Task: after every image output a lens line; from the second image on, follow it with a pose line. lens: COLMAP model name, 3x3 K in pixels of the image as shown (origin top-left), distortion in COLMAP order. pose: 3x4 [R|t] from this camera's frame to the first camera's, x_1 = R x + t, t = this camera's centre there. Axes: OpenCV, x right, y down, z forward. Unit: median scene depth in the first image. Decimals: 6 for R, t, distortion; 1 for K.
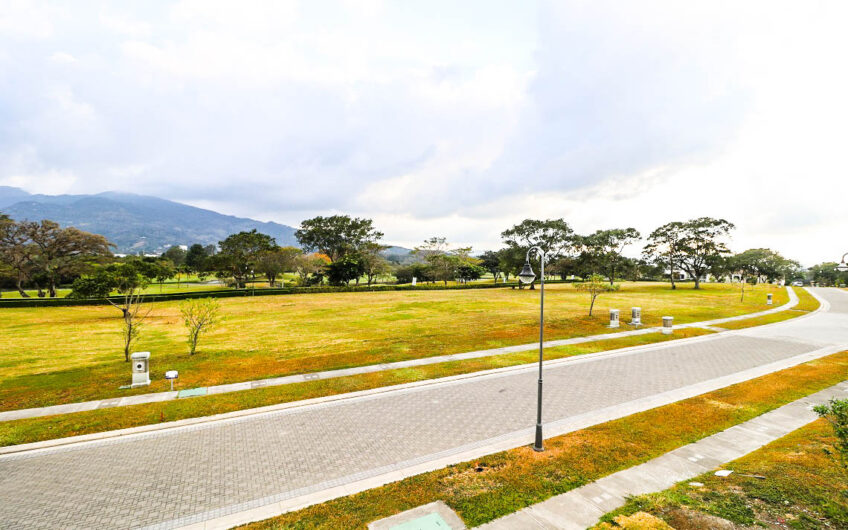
lens RADIAL K [[400.5, 0, 416.1], [0, 400.5, 264.1], [0, 0, 1]] dist [-0.008075, -0.007243]
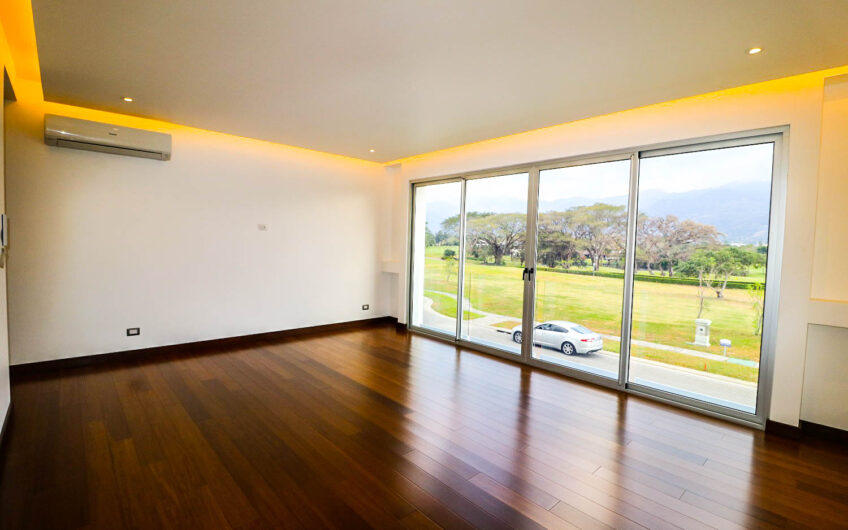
lens RADIAL K [[400.5, 0, 427.3], [0, 400.5, 259.7], [0, 0, 1]] dist [-0.008075, -0.007243]
pose [[0.253526, 0.047753, -0.966149, 0.128574], [-0.033966, 0.998604, 0.040444, 0.006201], [0.966732, 0.022563, 0.254794, -0.071888]]
